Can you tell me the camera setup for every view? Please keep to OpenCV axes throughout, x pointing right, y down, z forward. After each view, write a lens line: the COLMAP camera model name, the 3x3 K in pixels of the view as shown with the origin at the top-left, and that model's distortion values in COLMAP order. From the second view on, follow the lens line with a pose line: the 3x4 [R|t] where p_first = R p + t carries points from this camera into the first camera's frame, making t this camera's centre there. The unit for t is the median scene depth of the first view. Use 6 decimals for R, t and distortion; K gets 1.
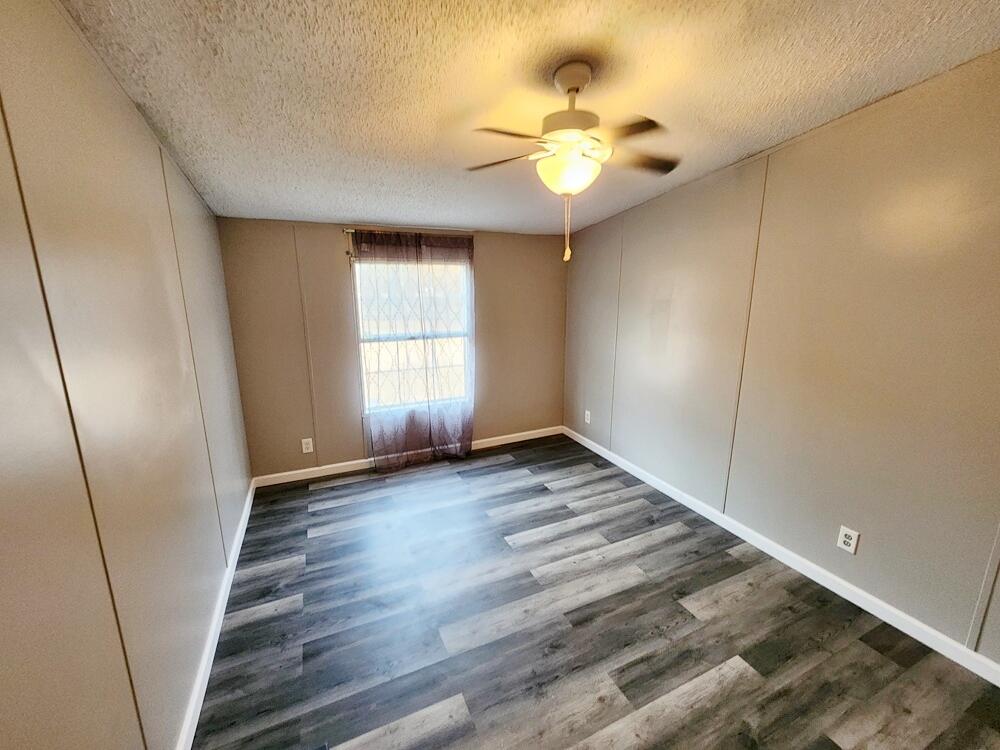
lens RADIAL K [[410.3, 0, 502.1], [0, 410.3, 374.9], [0, 0, 1]] dist [0.001367, 0.000051]
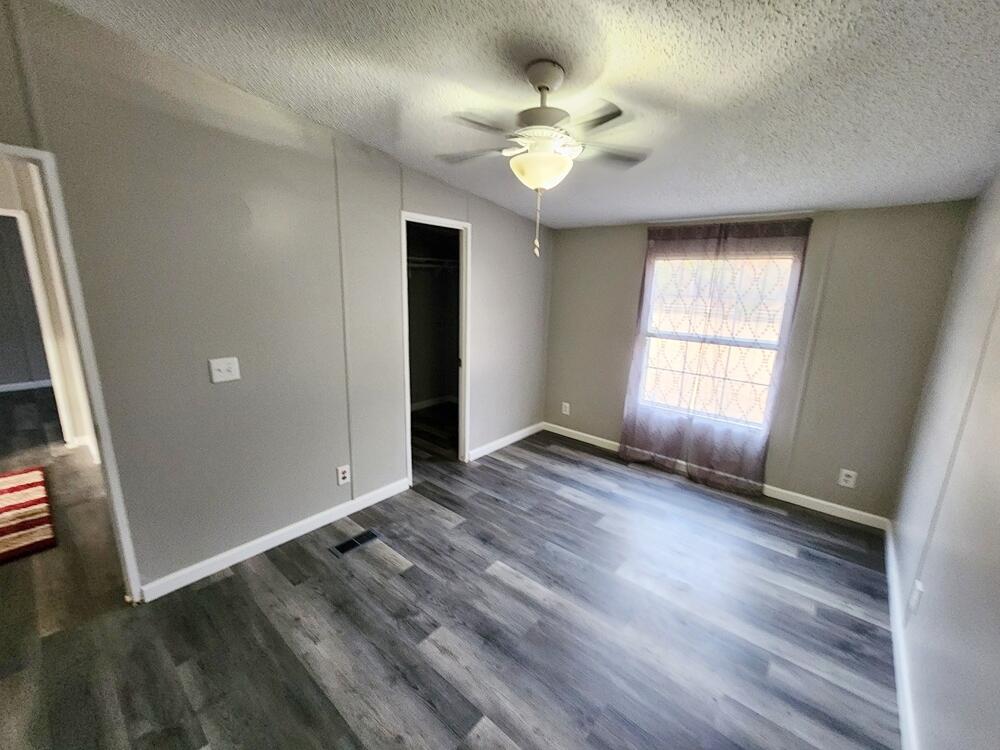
lens RADIAL K [[410.3, 0, 502.5], [0, 410.3, 375.2], [0, 0, 1]] dist [0.001367, 0.000051]
pose [[0.420330, 0.213969, -0.881782, 0.431906], [-0.217348, 0.967250, 0.131103, -0.038964], [0.880956, 0.136547, 0.453070, 0.214890]]
